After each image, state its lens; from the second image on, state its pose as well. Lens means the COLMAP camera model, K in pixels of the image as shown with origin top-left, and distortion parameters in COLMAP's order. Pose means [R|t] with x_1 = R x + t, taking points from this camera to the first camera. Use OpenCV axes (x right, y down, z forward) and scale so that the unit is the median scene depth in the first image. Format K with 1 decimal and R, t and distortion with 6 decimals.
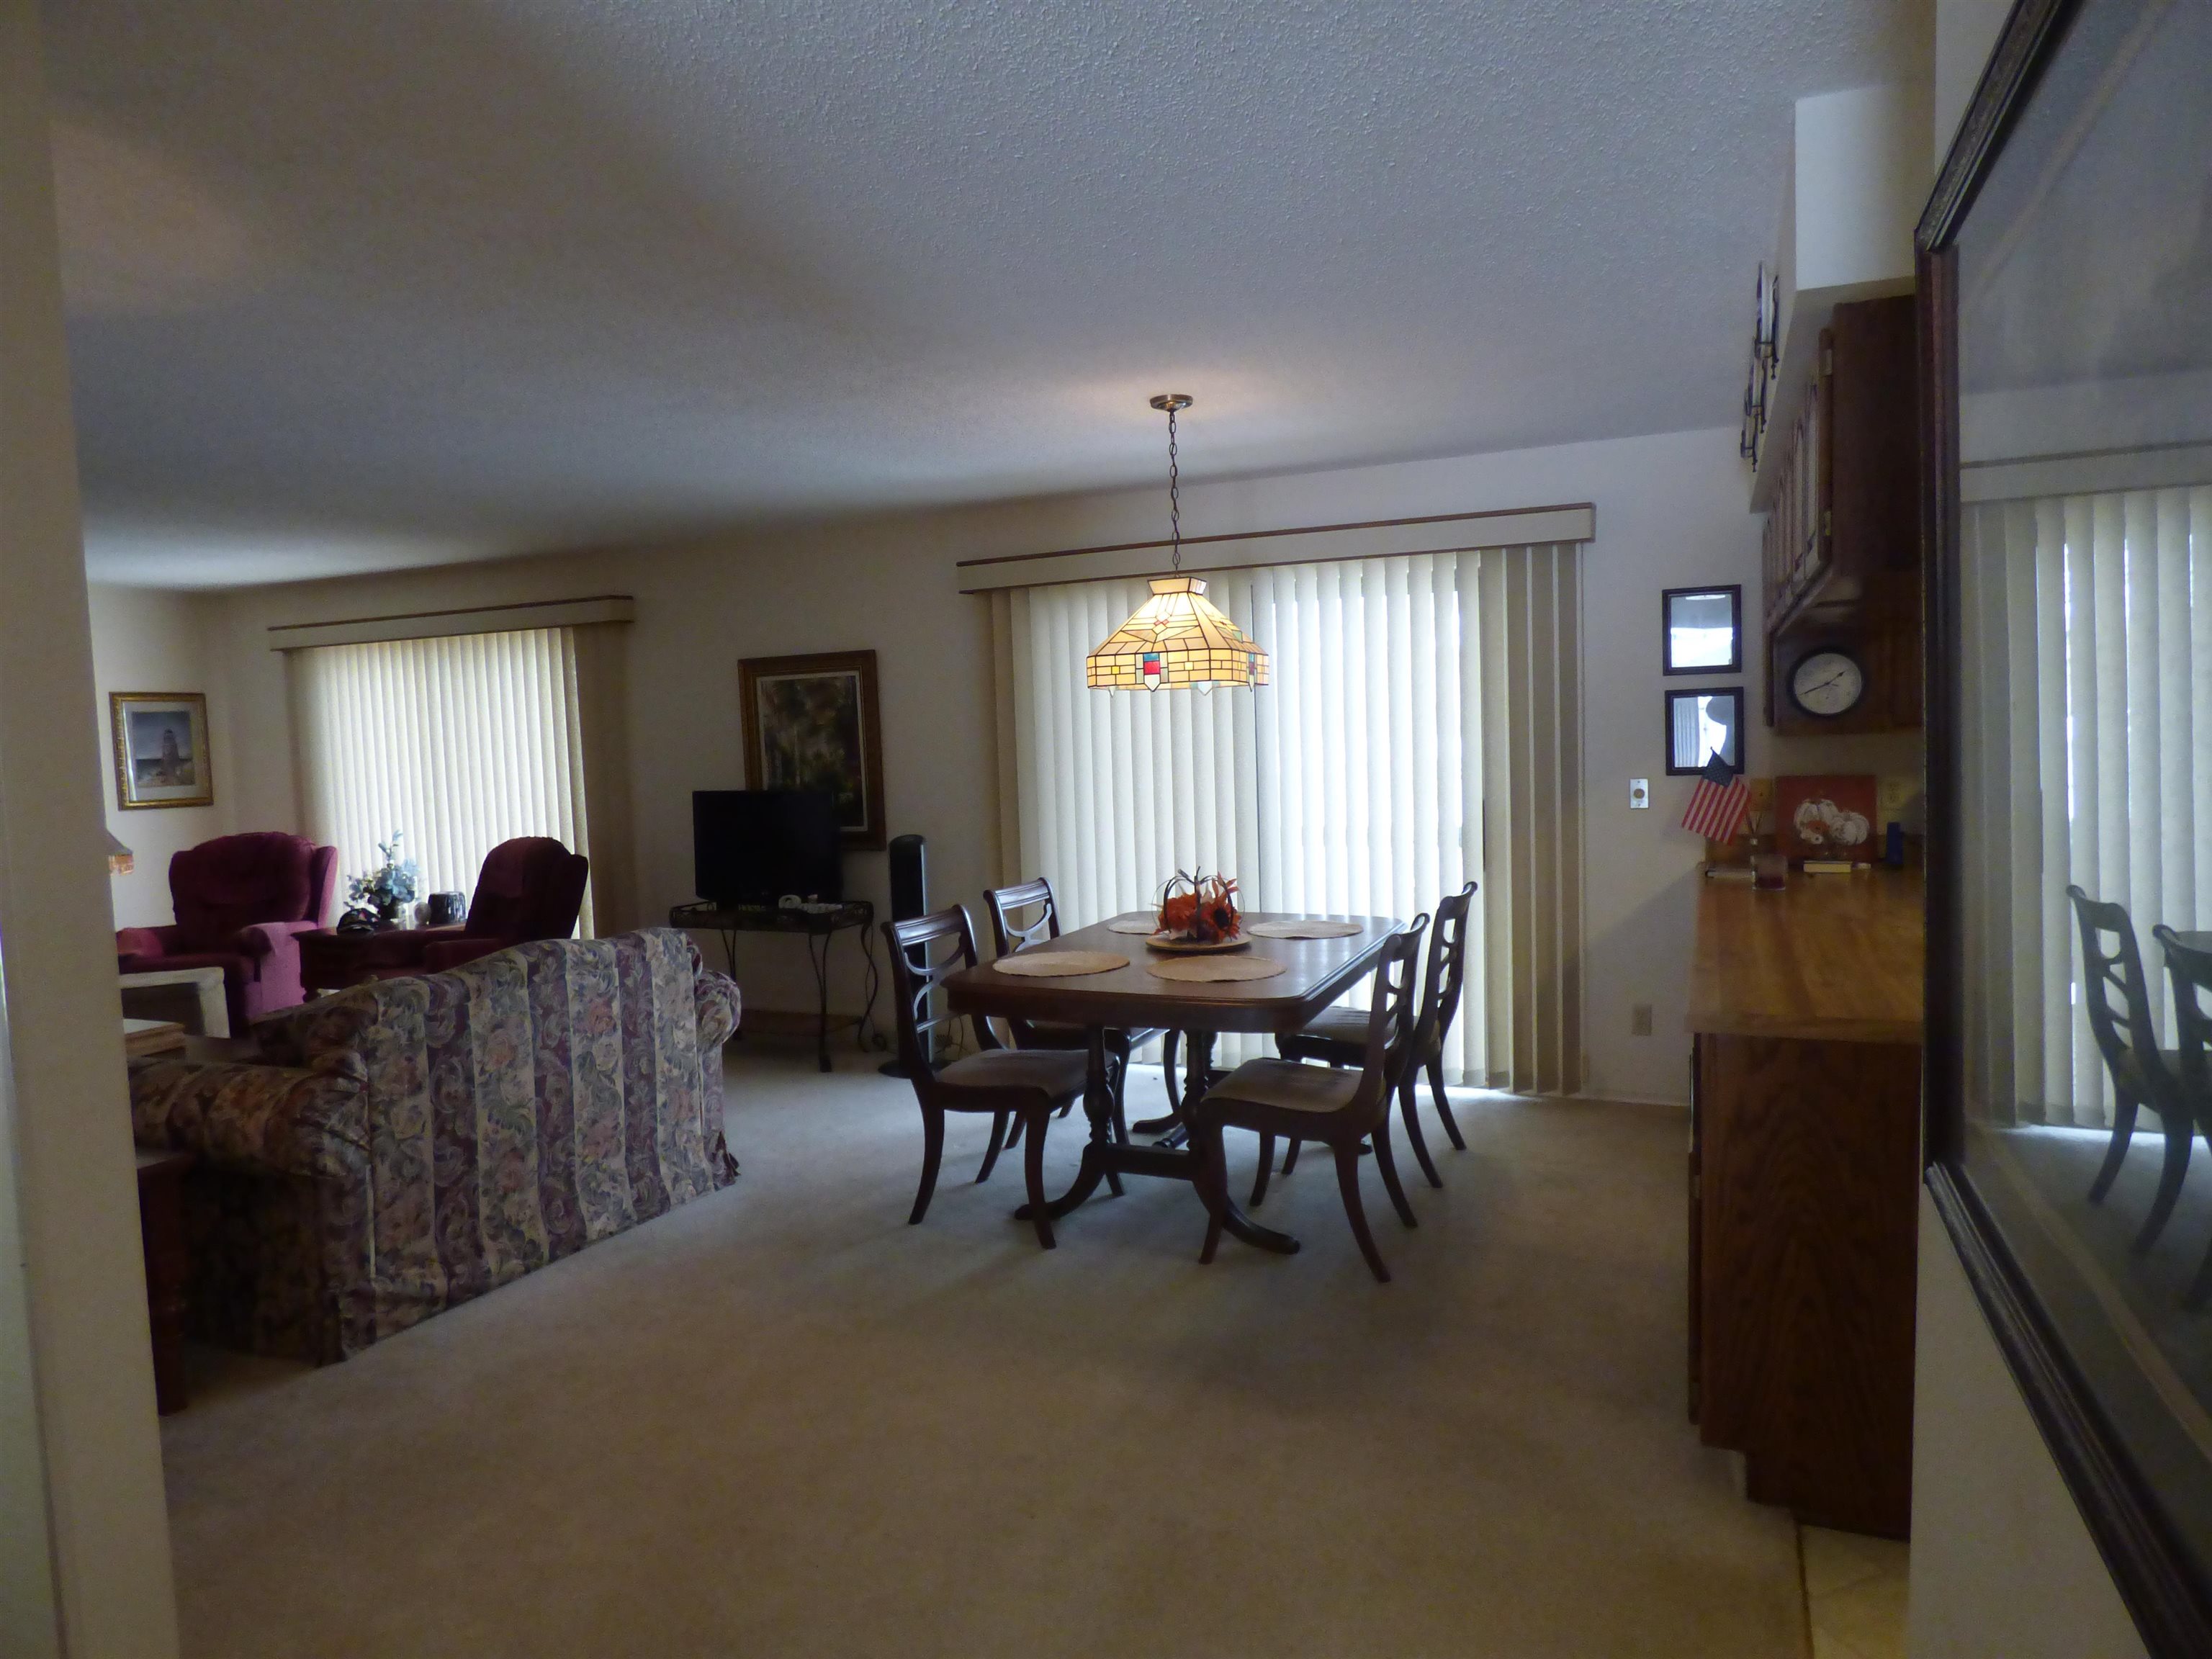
lens RADIAL K [[1346.0, 0, 1106.0], [0, 1346.0, 829.5], [0, 0, 1]] dist [-0.016438, 0.000272]
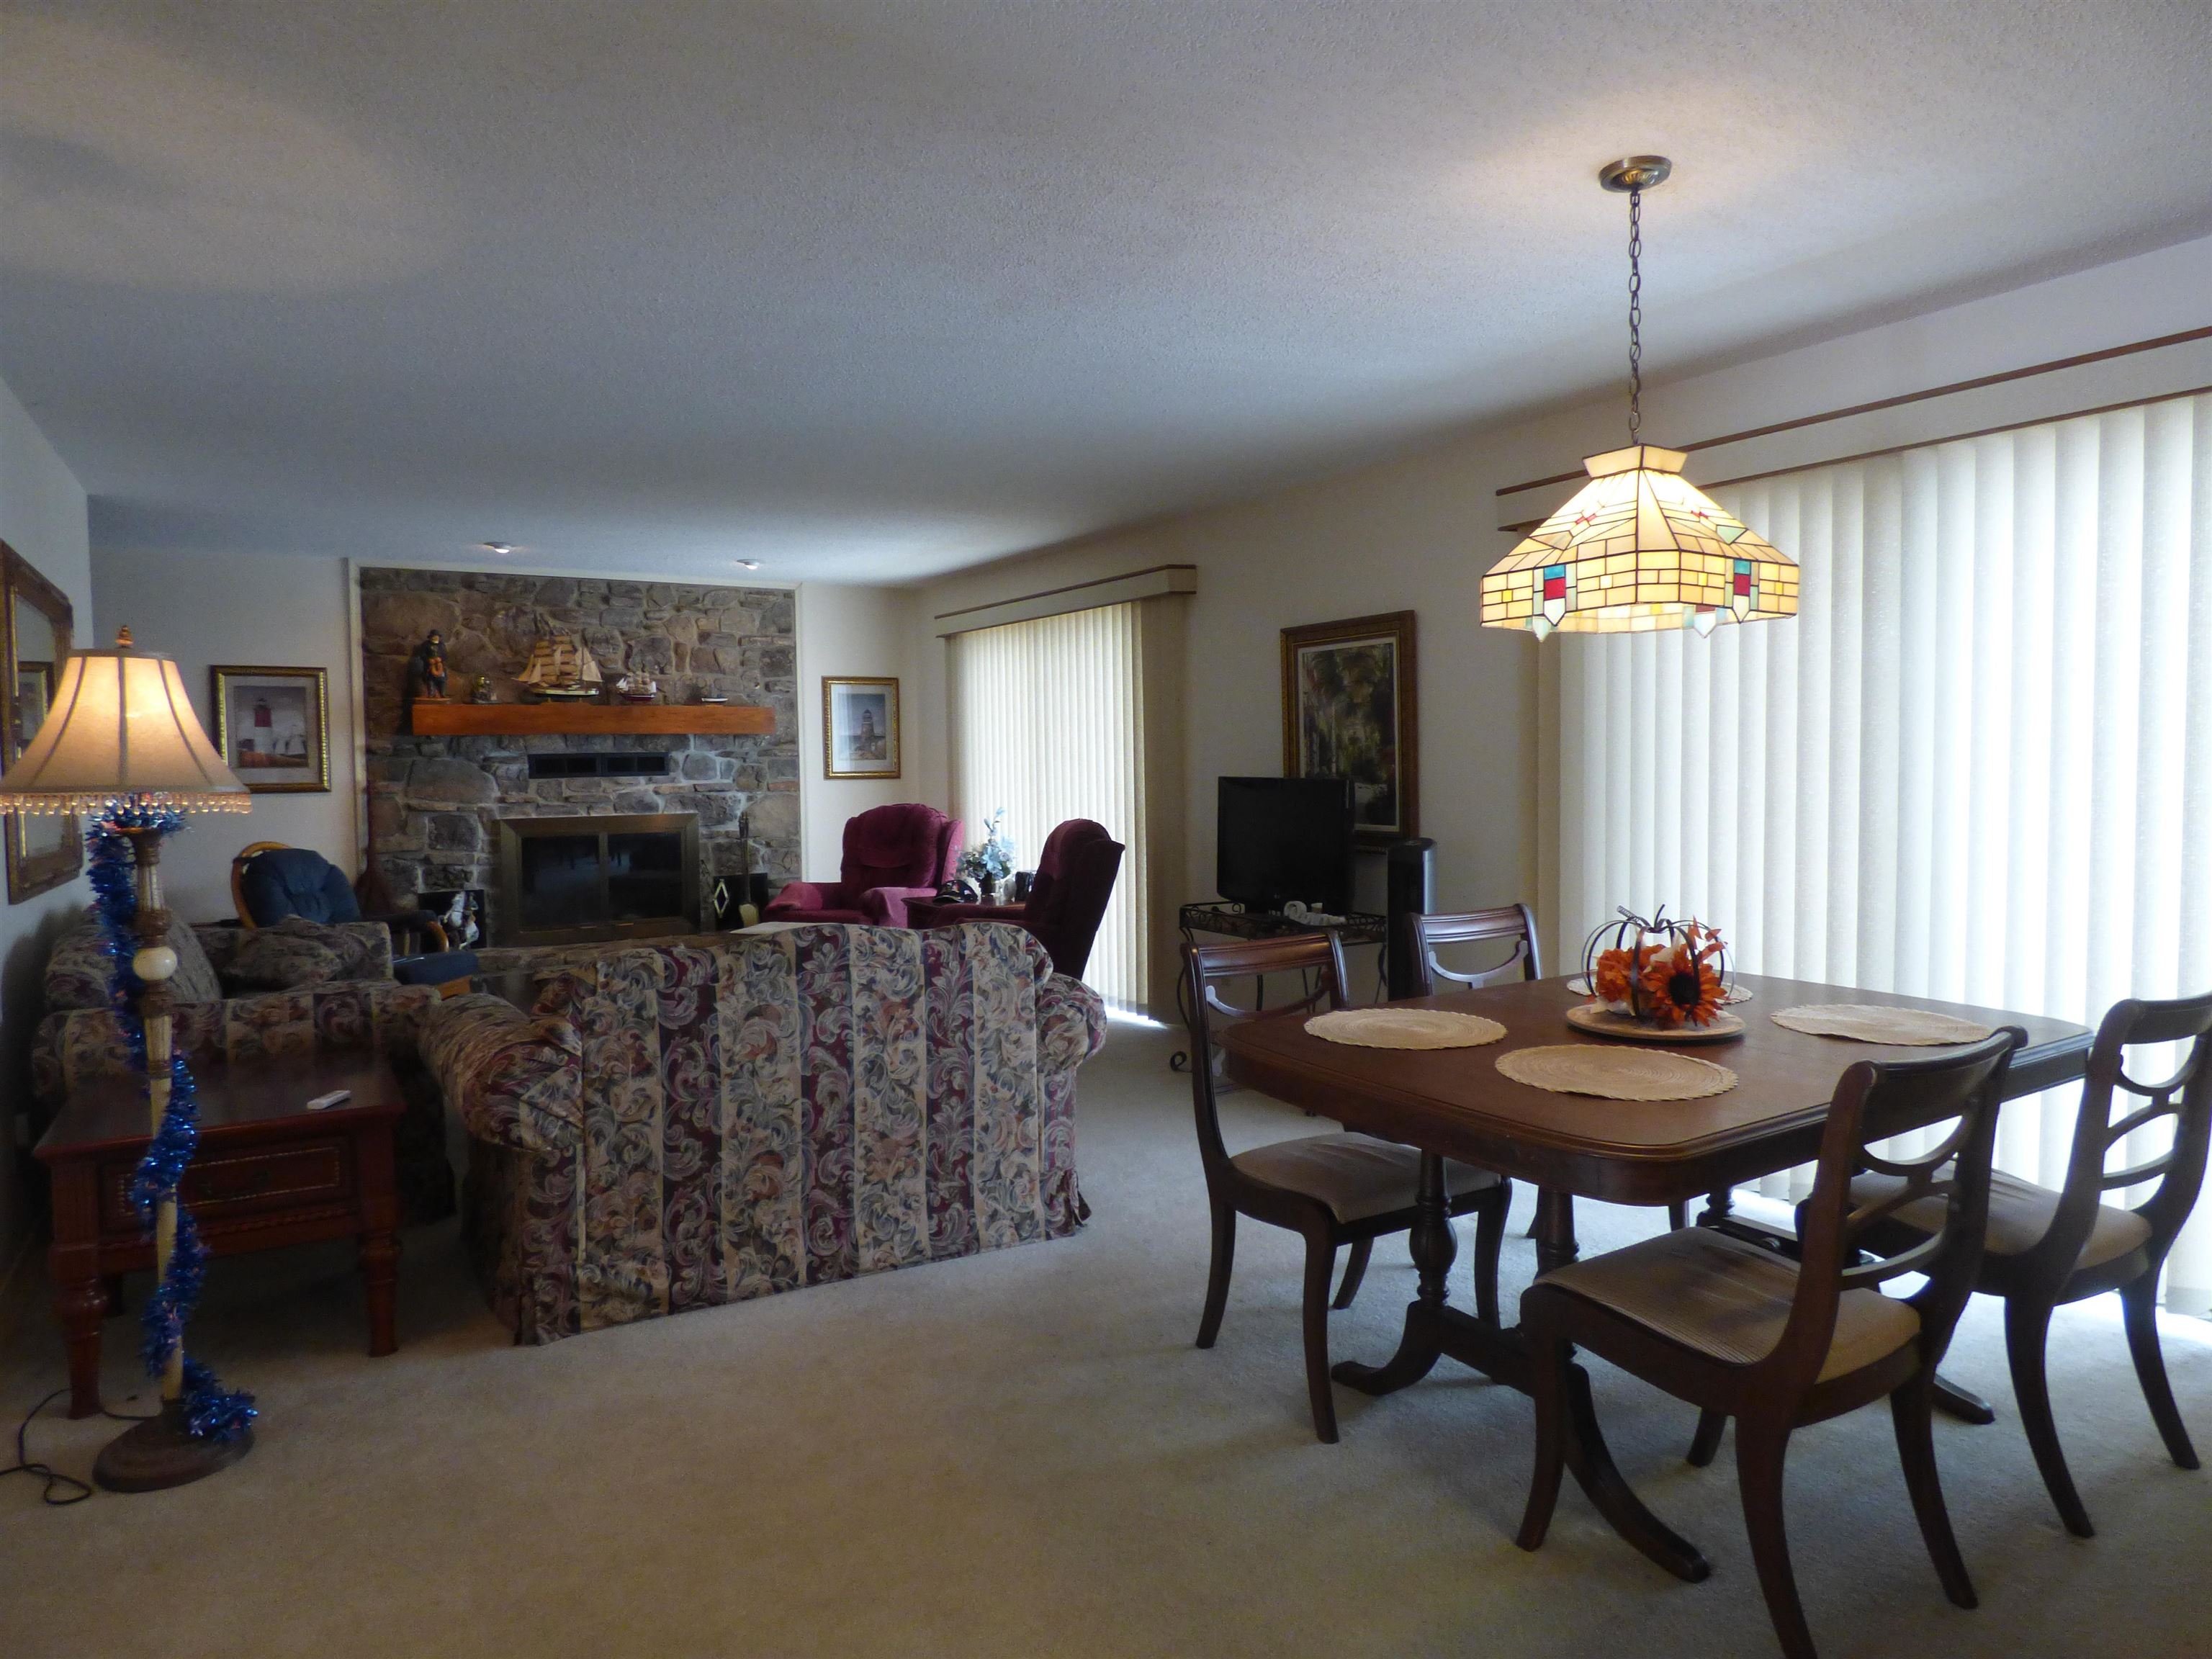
lens RADIAL K [[1346.0, 0, 1106.0], [0, 1346.0, 829.5], [0, 0, 1]] dist [-0.016438, 0.000272]
pose [[0.822751, 0.053730, -0.565857, 0.229082], [-0.055486, 0.998360, 0.014122, -0.002853], [0.565688, 0.019778, 0.824382, 0.358434]]
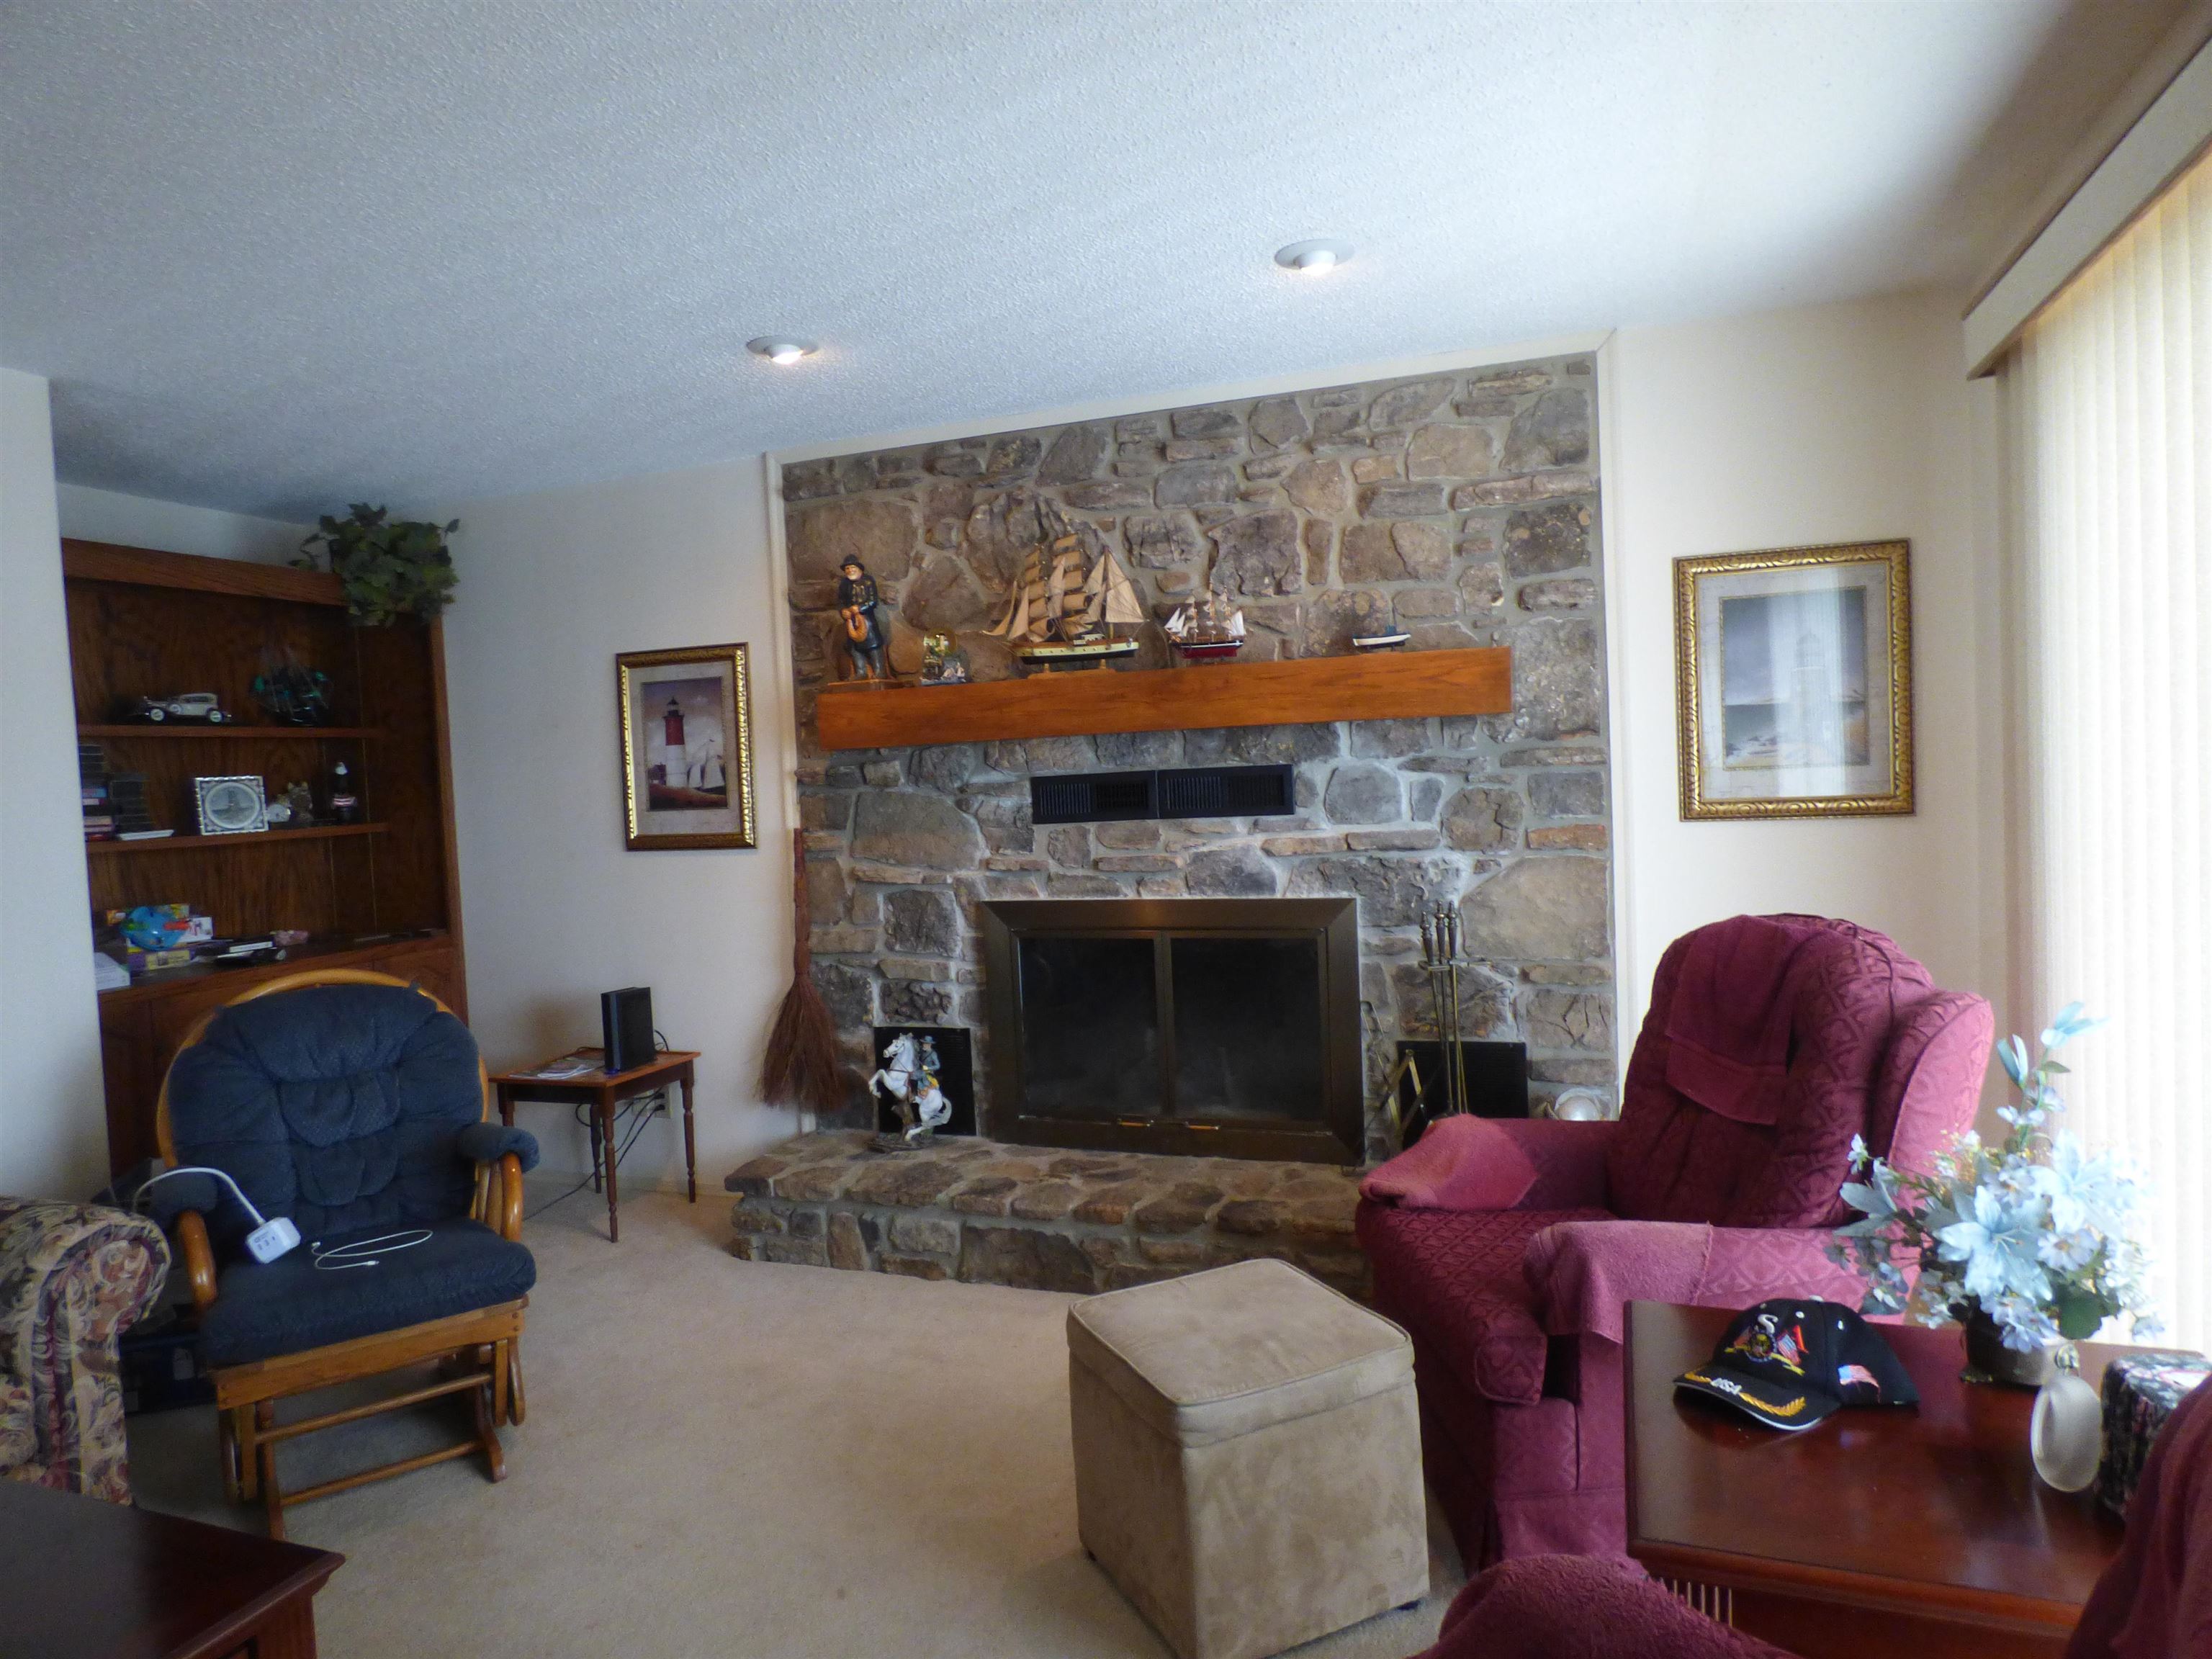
lens RADIAL K [[1346.0, 0, 1106.0], [0, 1346.0, 829.5], [0, 0, 1]] dist [-0.016438, 0.000272]
pose [[0.066407, 0.071530, -0.995225, -0.583061], [-0.029936, 0.997121, 0.069668, -0.072820], [0.997343, 0.025167, 0.068357, 1.512477]]
